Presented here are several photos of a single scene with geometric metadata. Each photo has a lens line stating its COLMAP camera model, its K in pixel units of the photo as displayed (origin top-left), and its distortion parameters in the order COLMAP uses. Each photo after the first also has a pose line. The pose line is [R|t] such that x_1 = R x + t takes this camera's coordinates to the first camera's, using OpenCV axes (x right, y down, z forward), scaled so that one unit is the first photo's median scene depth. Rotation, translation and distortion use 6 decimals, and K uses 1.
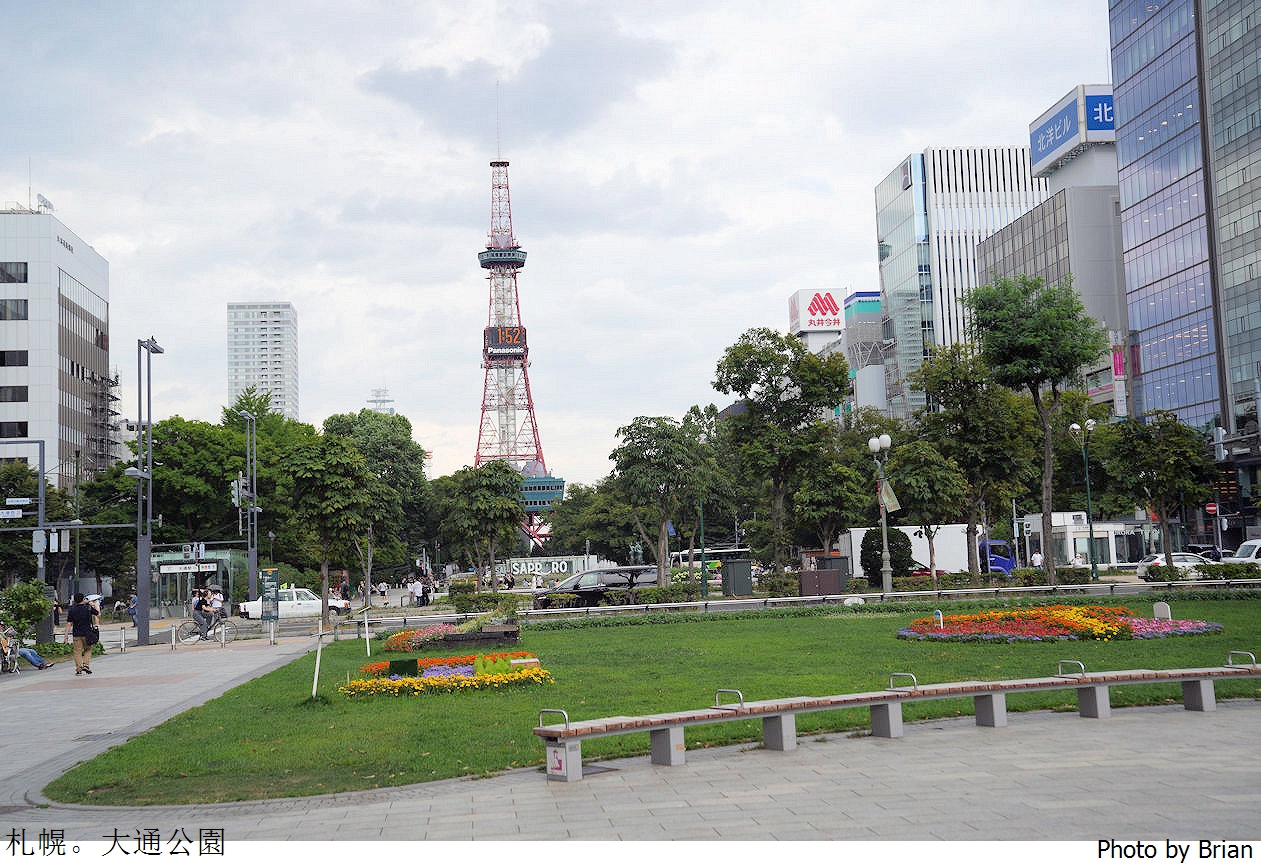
lens RADIAL K [[1491.4, 0, 627.8], [0, 1491.4, 414.0], [0, 0, 1]] dist [0.030523, 0.413547]
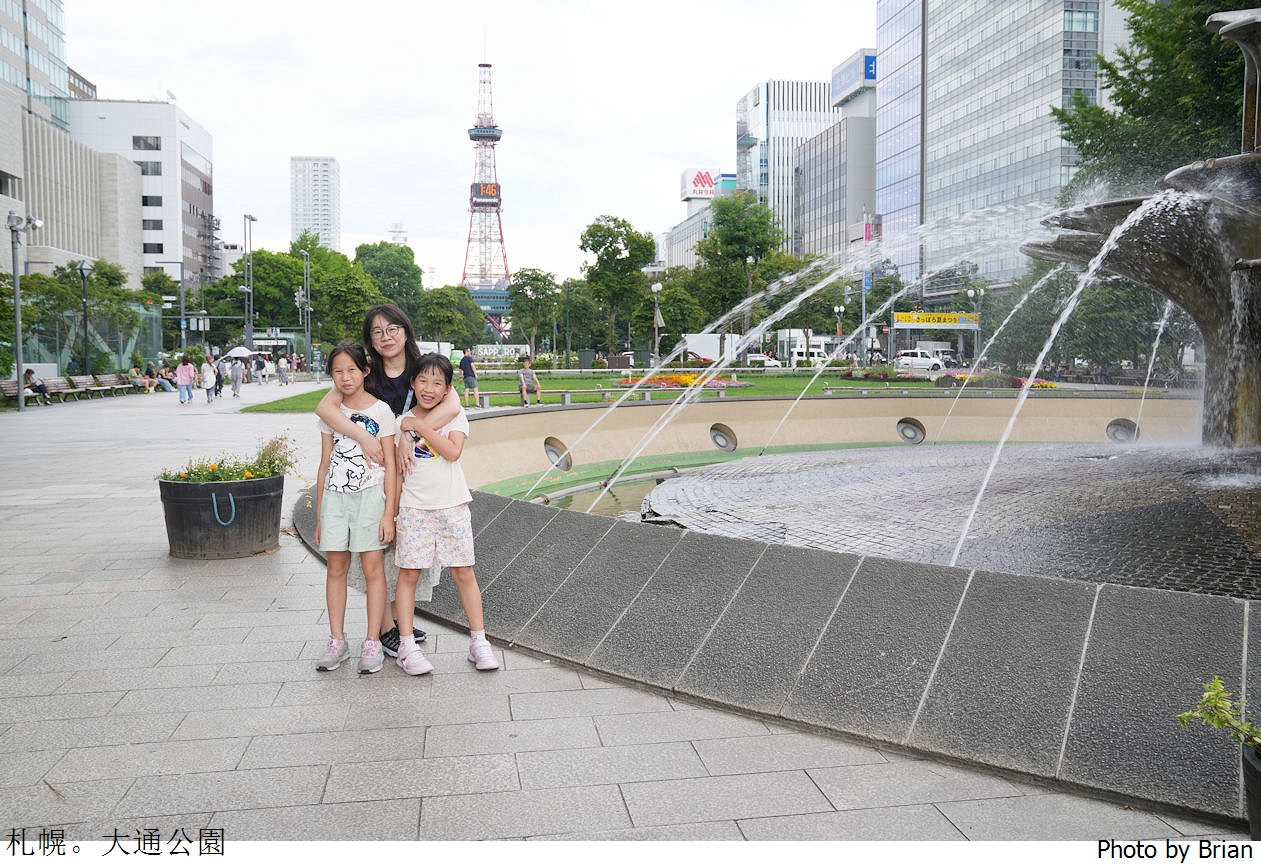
lens RADIAL K [[1059.6, 0, 632.9], [0, 1059.6, 421.0], [0, 0, 1]] dist [-0.097308, 0.164350]
pose [[0.997799, 0.034308, 0.056745, 0.031640], [-0.043095, 0.985899, 0.161697, -0.011758], [-0.050397, -0.163786, 0.985208, -0.124282]]
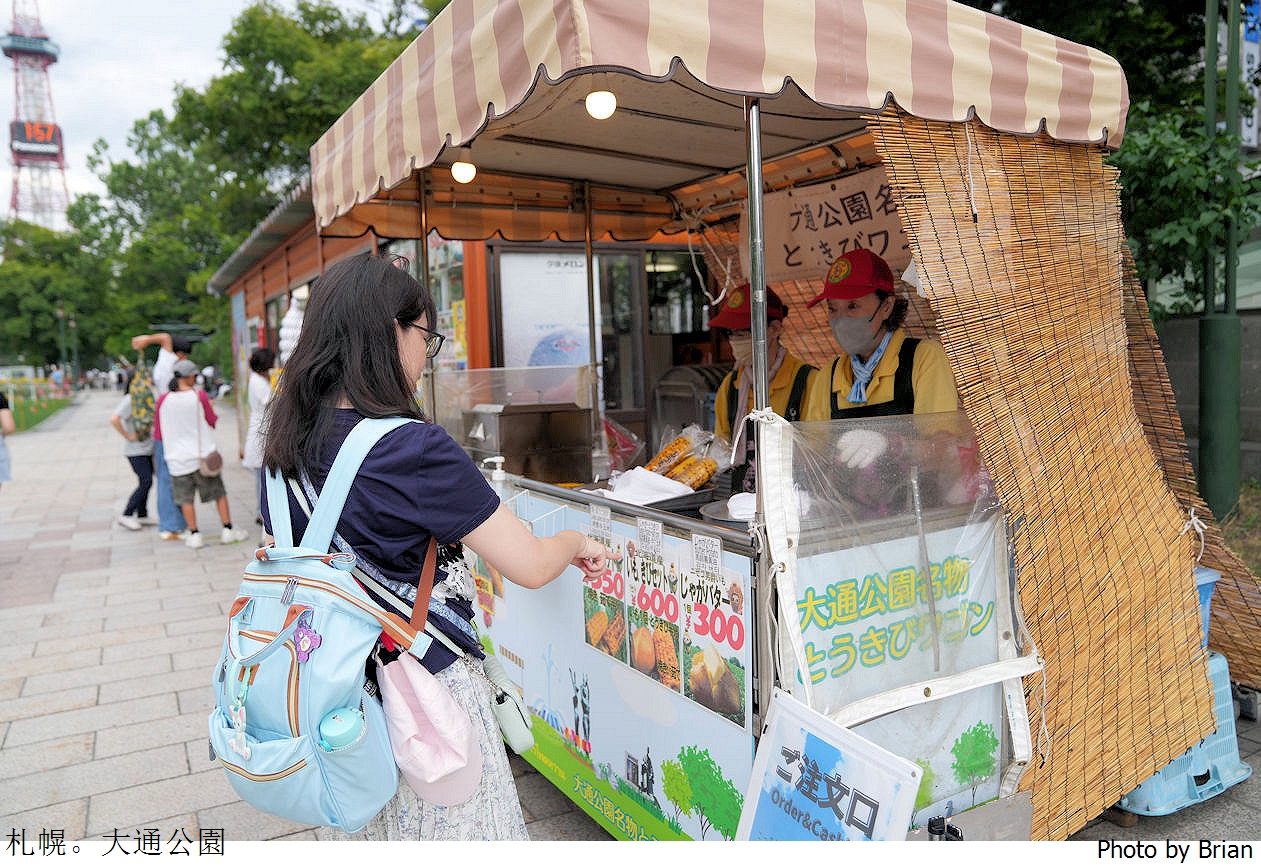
lens RADIAL K [[934.1, 0, 630.5], [0, 934.1, 433.0], [0, 0, 1]] dist [-0.079852, 0.047831]
pose [[0.921165, -0.033849, 0.387697, 0.134785], [-0.032941, 0.985854, 0.164339, 0.106914], [-0.387775, -0.164155, 0.907019, 1.057057]]
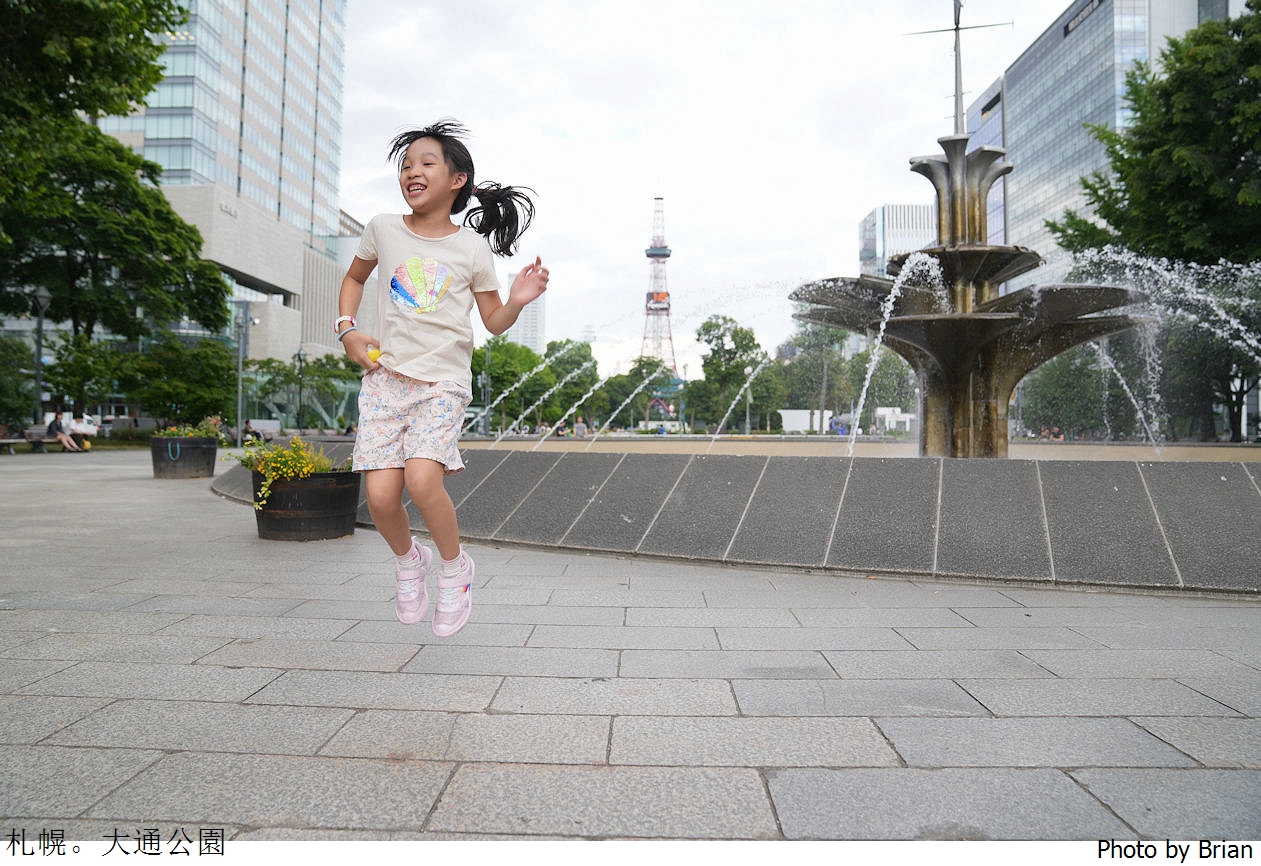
lens RADIAL K [[885.9, 0, 628.5], [0, 885.9, 425.0], [0, 0, 1]] dist [-0.145336, 0.115321]
pose [[0.991135, 0.047492, -0.124078, 0.069202], [-0.035475, 0.994620, 0.097327, -0.009787], [0.128032, -0.092062, 0.987488, -0.148072]]
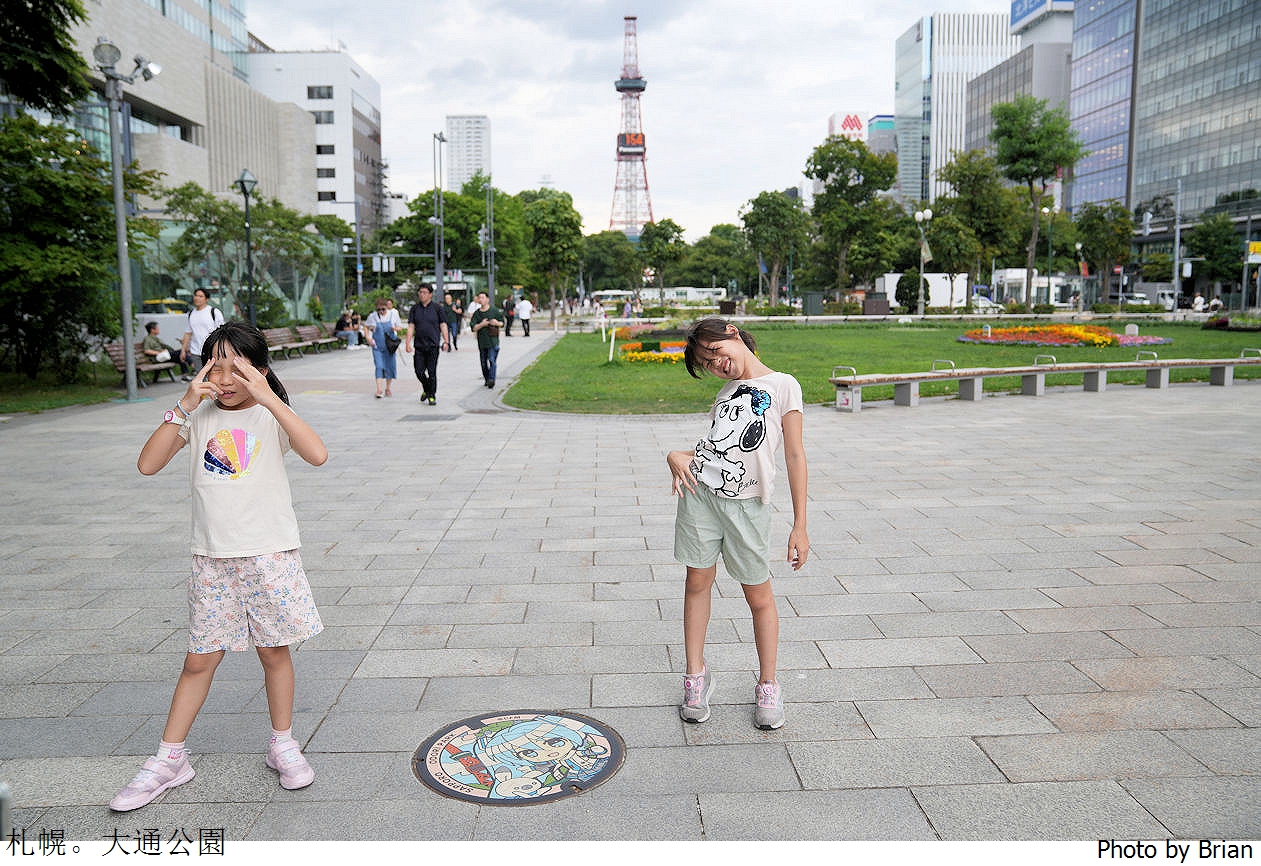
lens RADIAL K [[982.5, 0, 630.4], [0, 982.5, 419.4], [0, 0, 1]] dist [-0.111675, 0.131811]
pose [[0.996842, 0.040317, -0.068420, -0.020408], [-0.023961, 0.974089, 0.224891, 0.003037], [0.075714, -0.222541, 0.971979, -0.000601]]
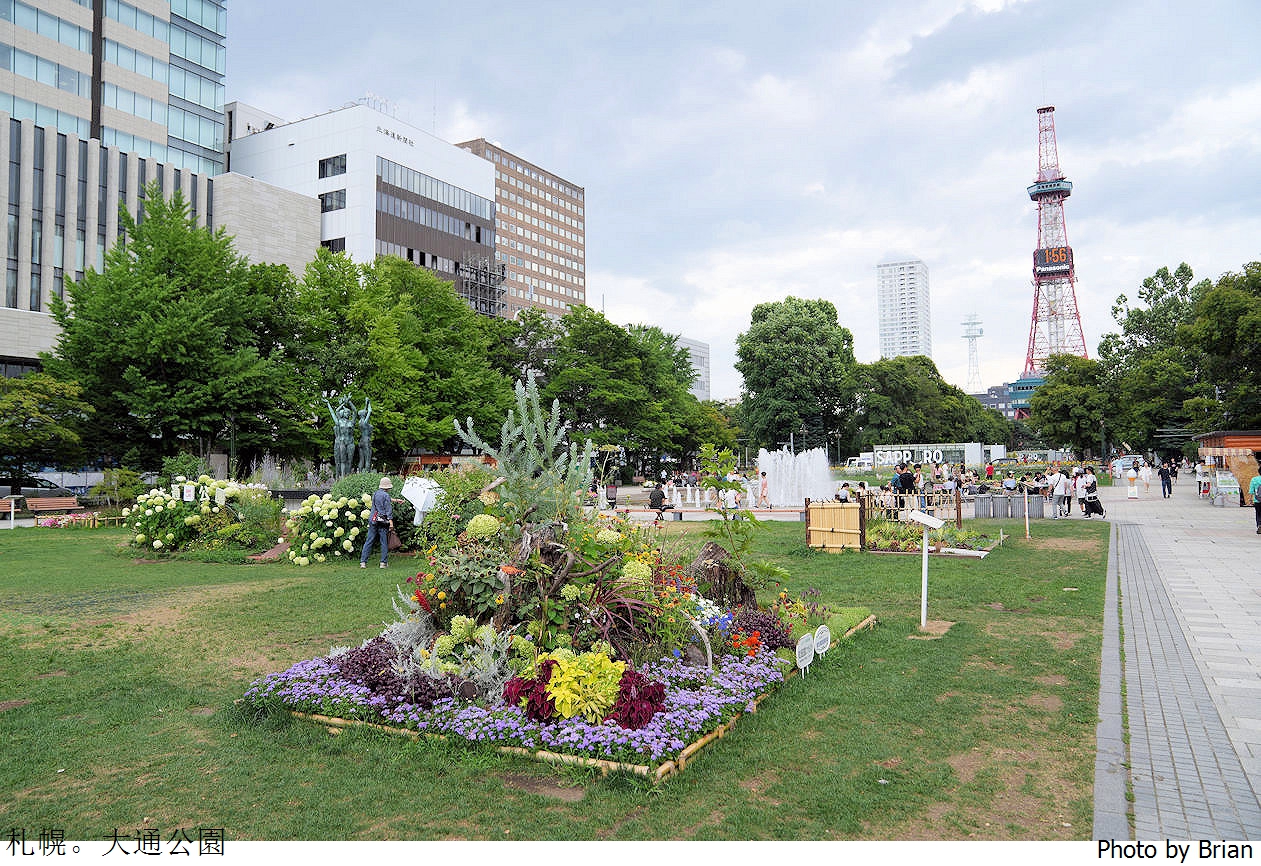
lens RADIAL K [[934.1, 0, 630.5], [0, 934.1, 433.0], [0, 0, 1]] dist [-0.079852, 0.047831]
pose [[0.834084, 0.004118, -0.551622, 0.145131], [0.043697, 0.996337, 0.073511, 0.067819], [0.549904, -0.085418, 0.830848, 0.735097]]
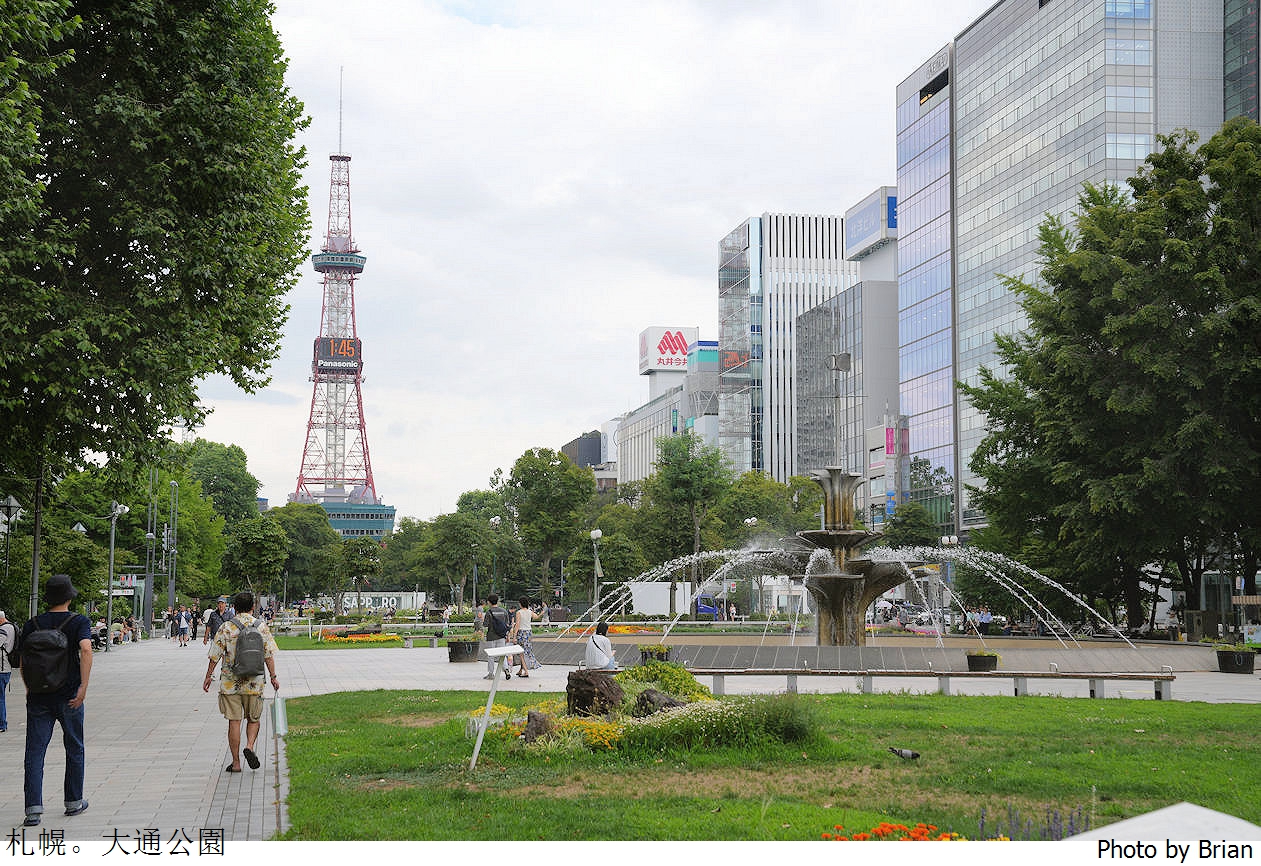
lens RADIAL K [[1805.1, 0, 626.8], [0, 1805.1, 419.7], [0, 0, 1]] dist [0.186036, 0.028239]
pose [[0.995251, 0.049687, 0.083701, 0.011703], [-0.049504, 0.998765, -0.004261, -0.044262], [-0.083809, 0.000097, 0.996482, -0.444674]]
